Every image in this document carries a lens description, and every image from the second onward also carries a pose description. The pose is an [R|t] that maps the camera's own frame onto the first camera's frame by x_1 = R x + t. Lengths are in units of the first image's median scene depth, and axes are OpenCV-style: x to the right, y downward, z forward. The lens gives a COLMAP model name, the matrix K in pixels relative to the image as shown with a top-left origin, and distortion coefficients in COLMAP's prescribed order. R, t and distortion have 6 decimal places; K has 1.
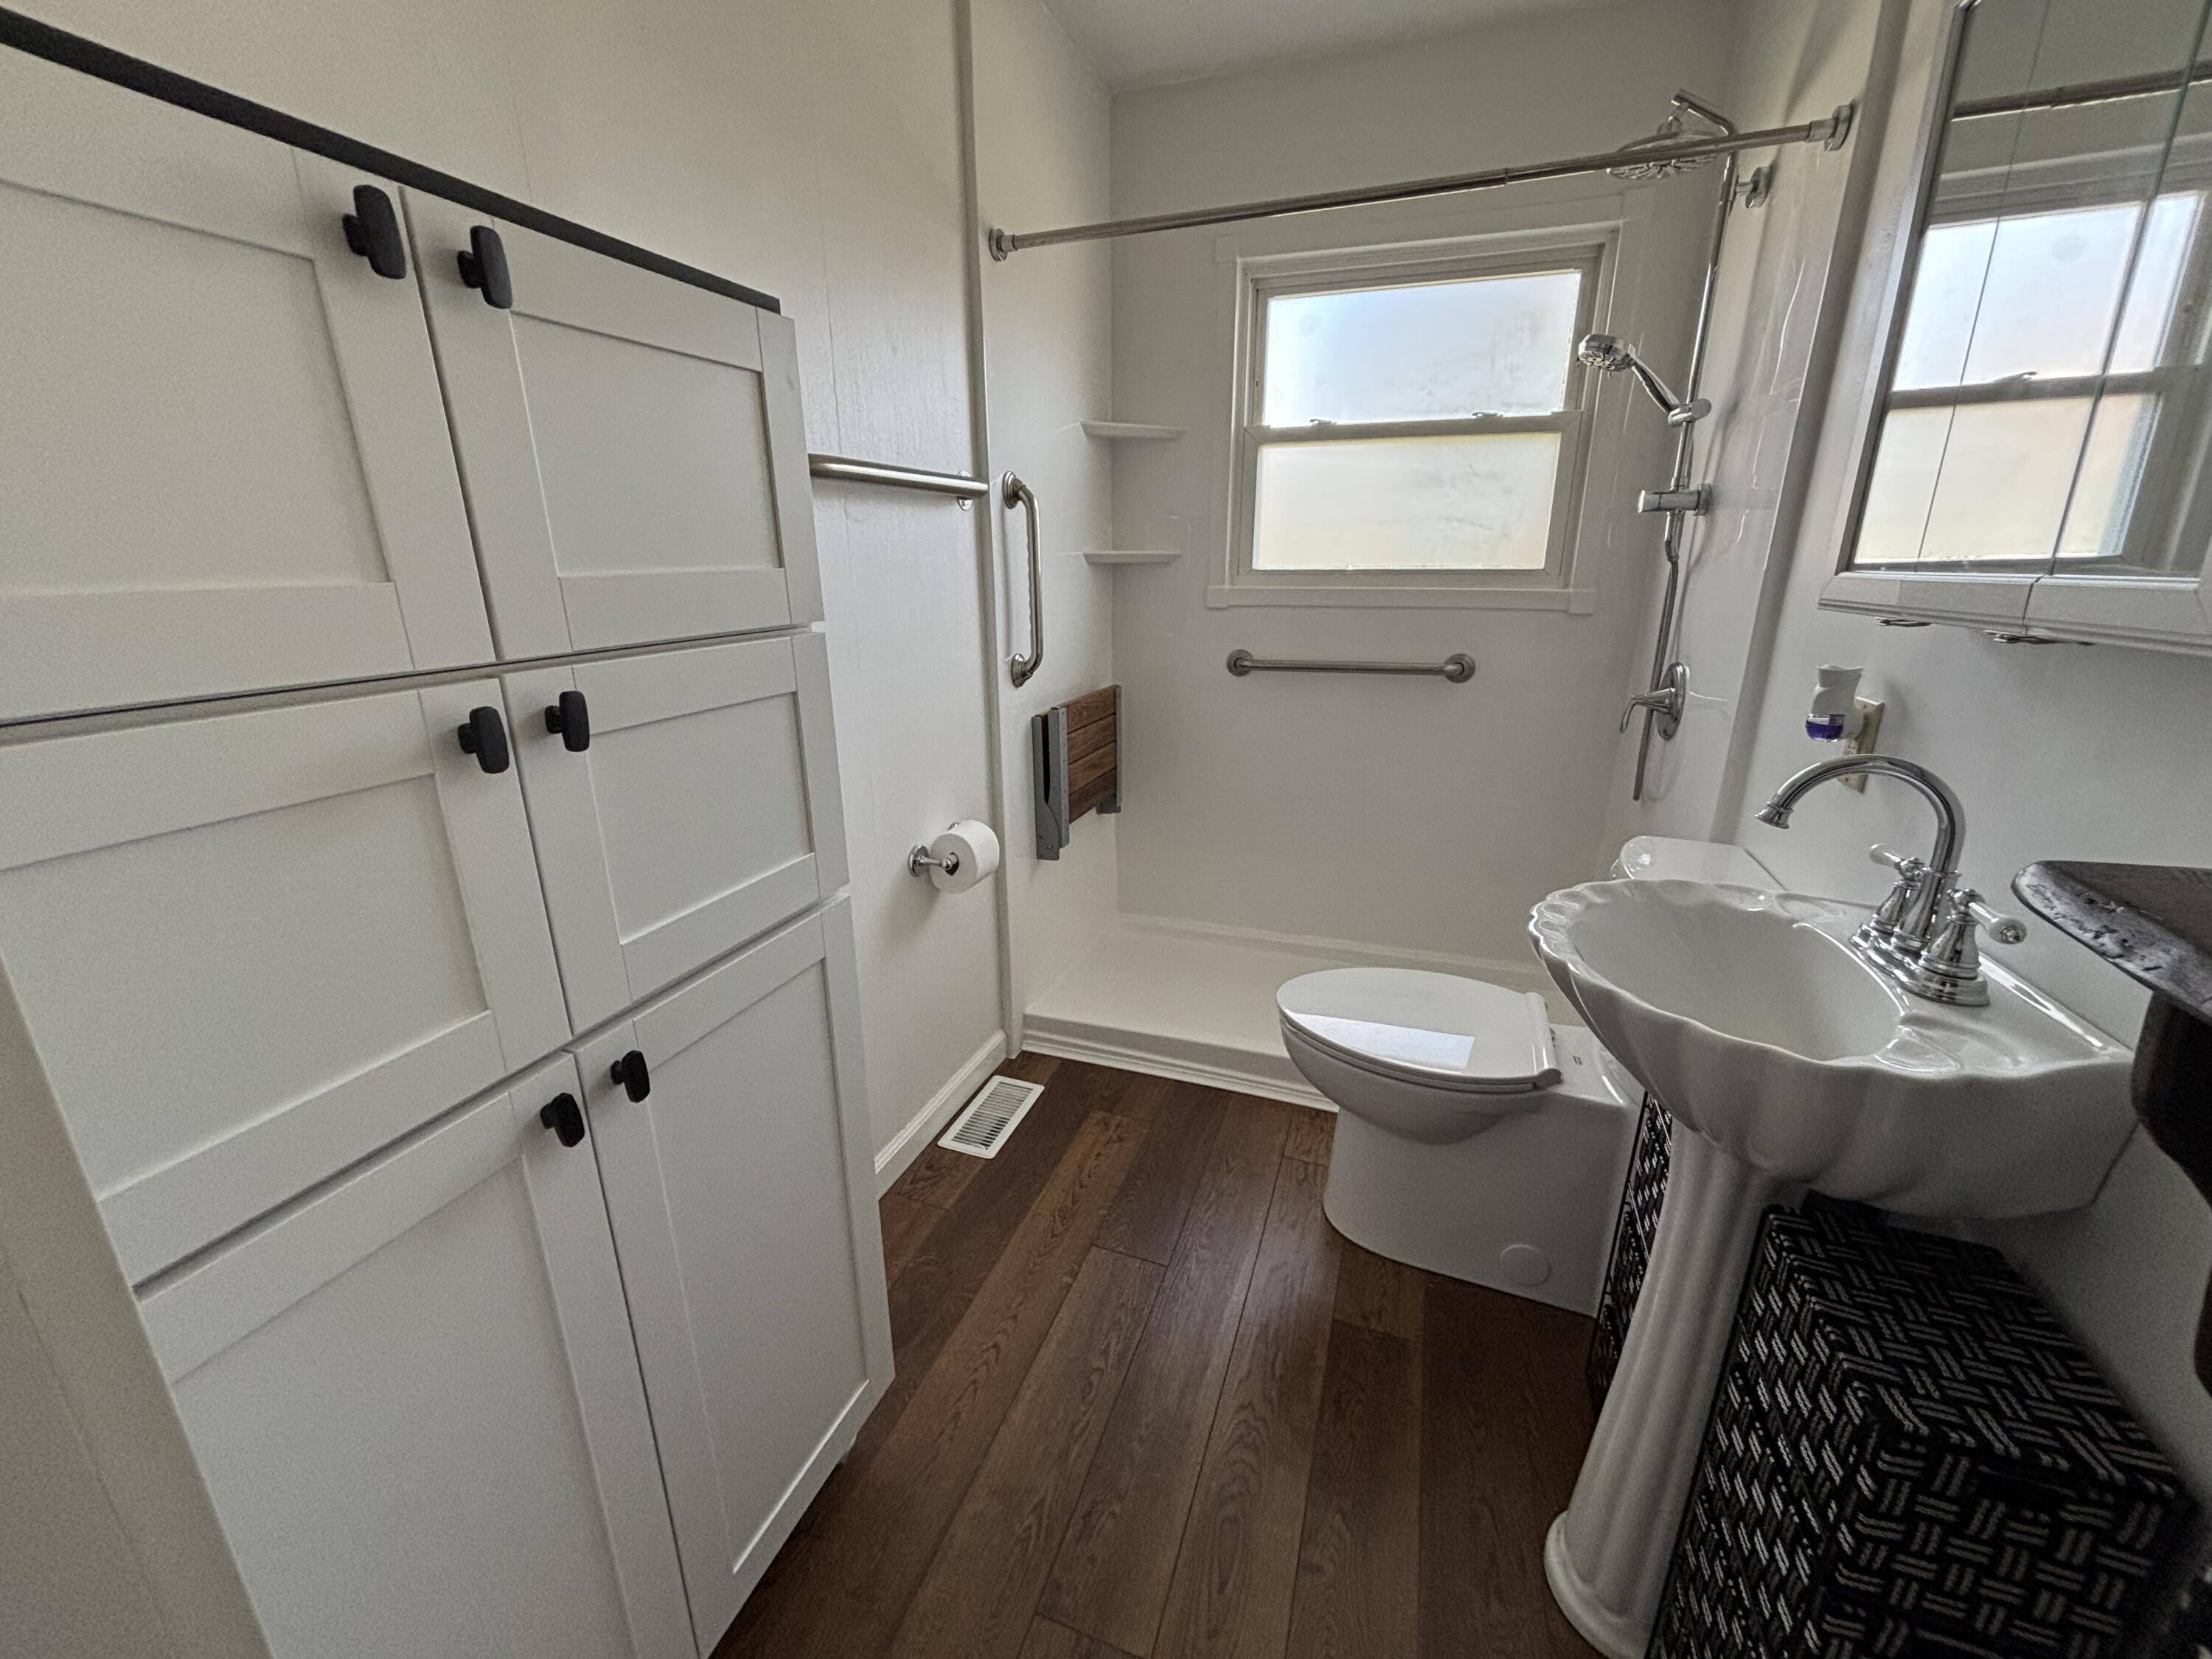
lens RADIAL K [[894.2, 0, 1092.7], [0, 894.2, 828.8], [0, 0, 1]] dist [0.001144, 0.001245]
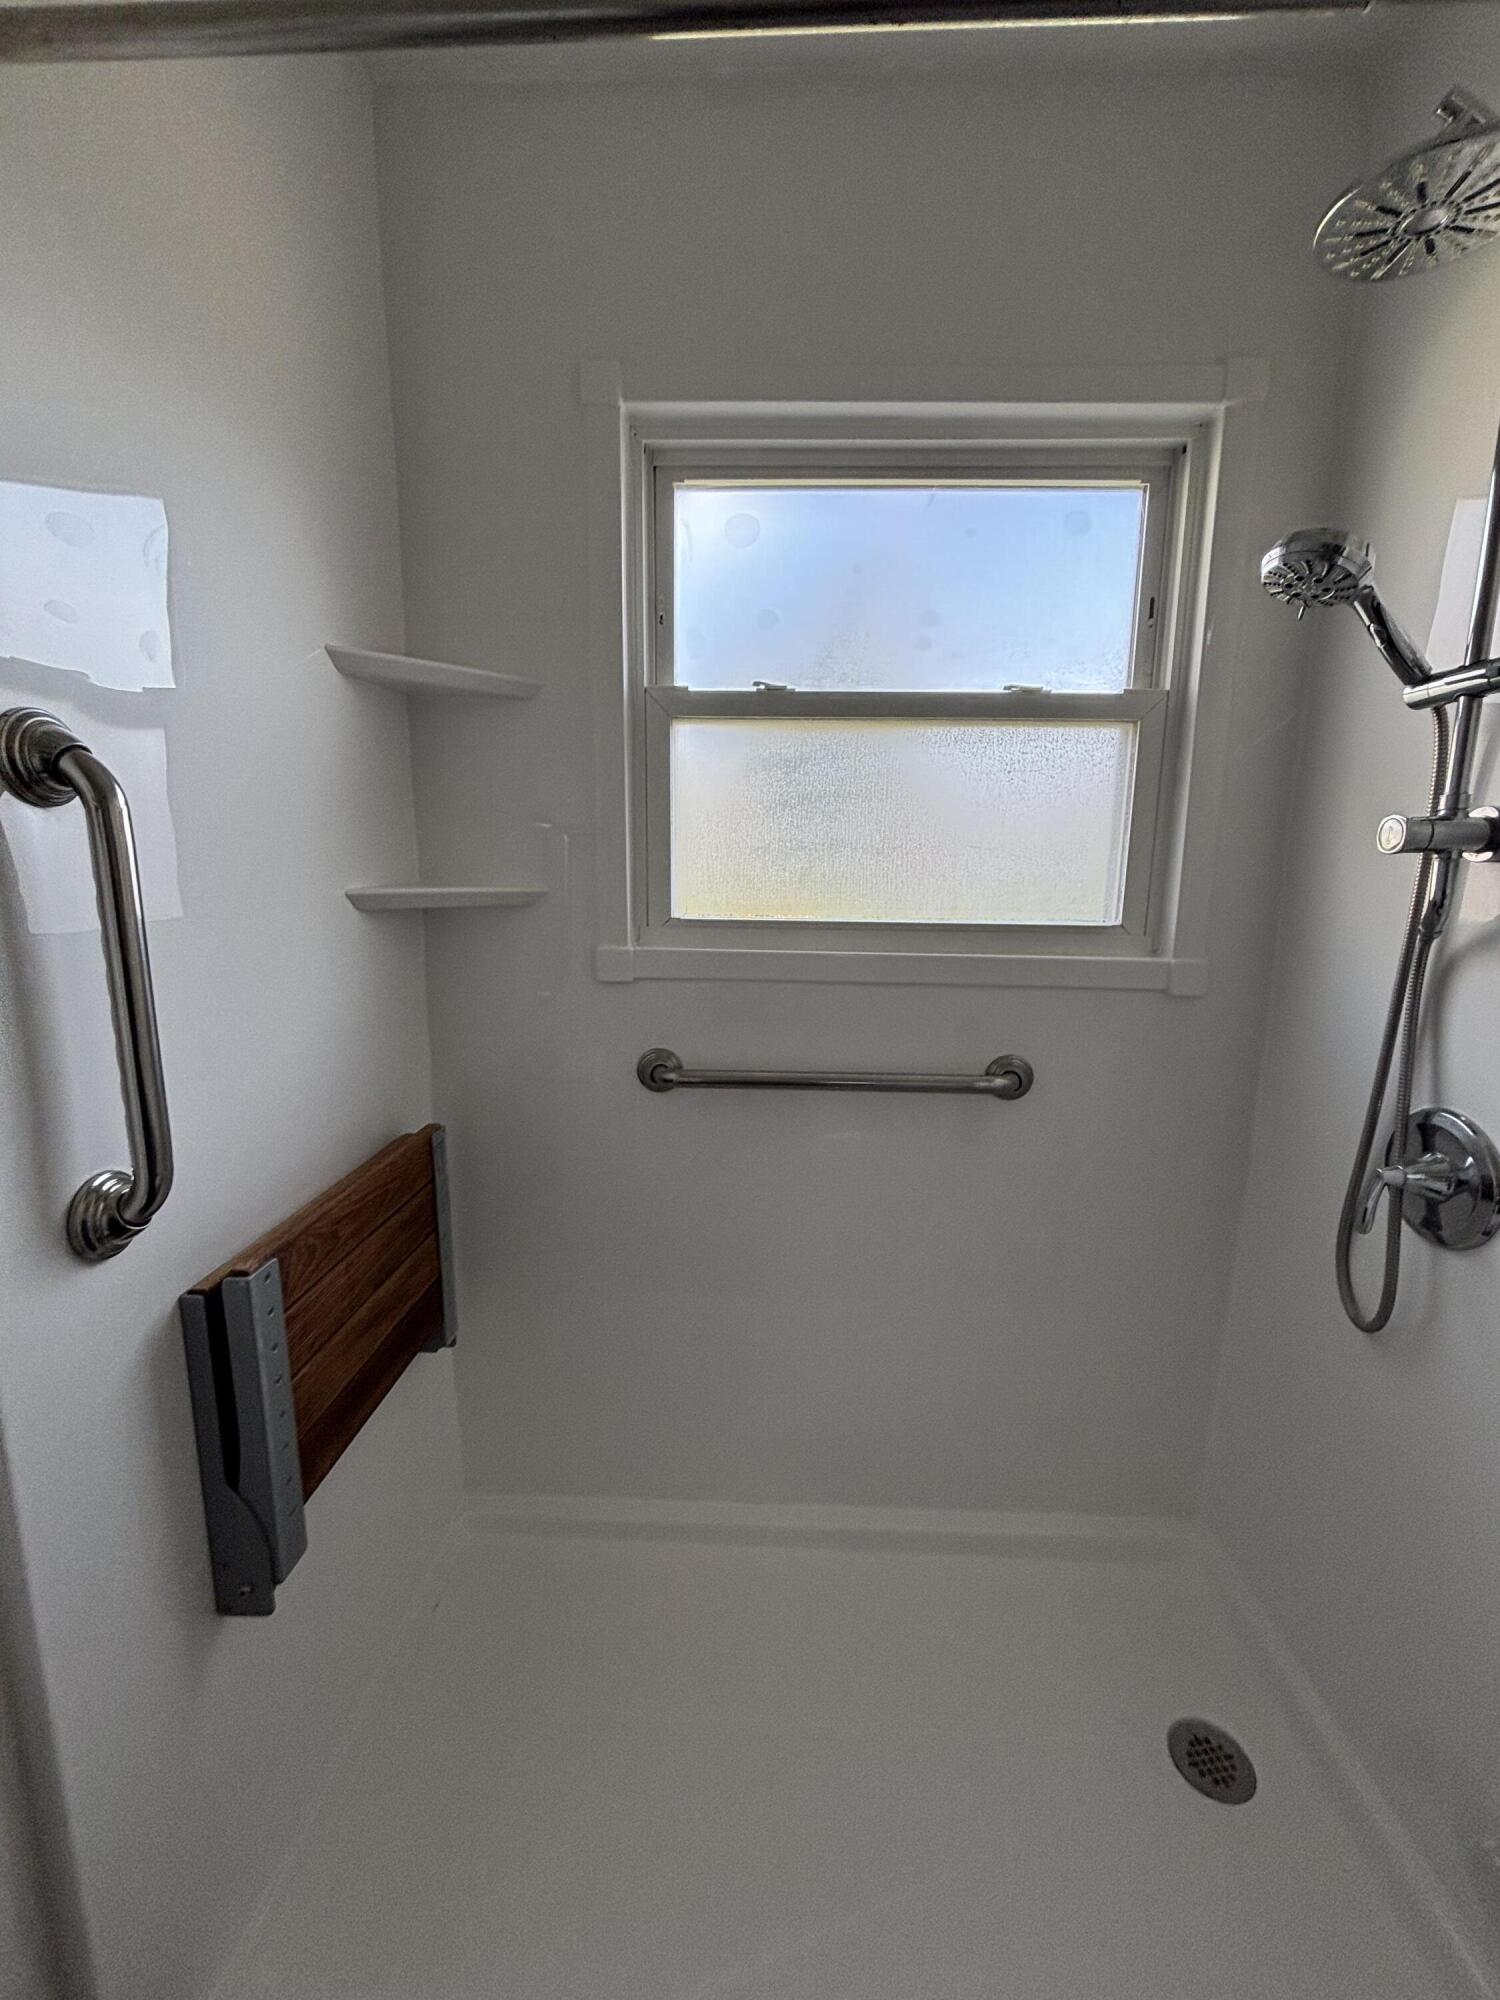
lens RADIAL K [[808.5, 0, 756.4], [0, 808.5, 1004.1], [0, 0, 1]] dist [0.001144, 0.001245]
pose [[0.952979, -0.036084, 0.300879, 0.073866], [0.069287, 0.992530, -0.100421, -0.189017], [-0.295008, 0.116547, 0.948360, 0.517351]]
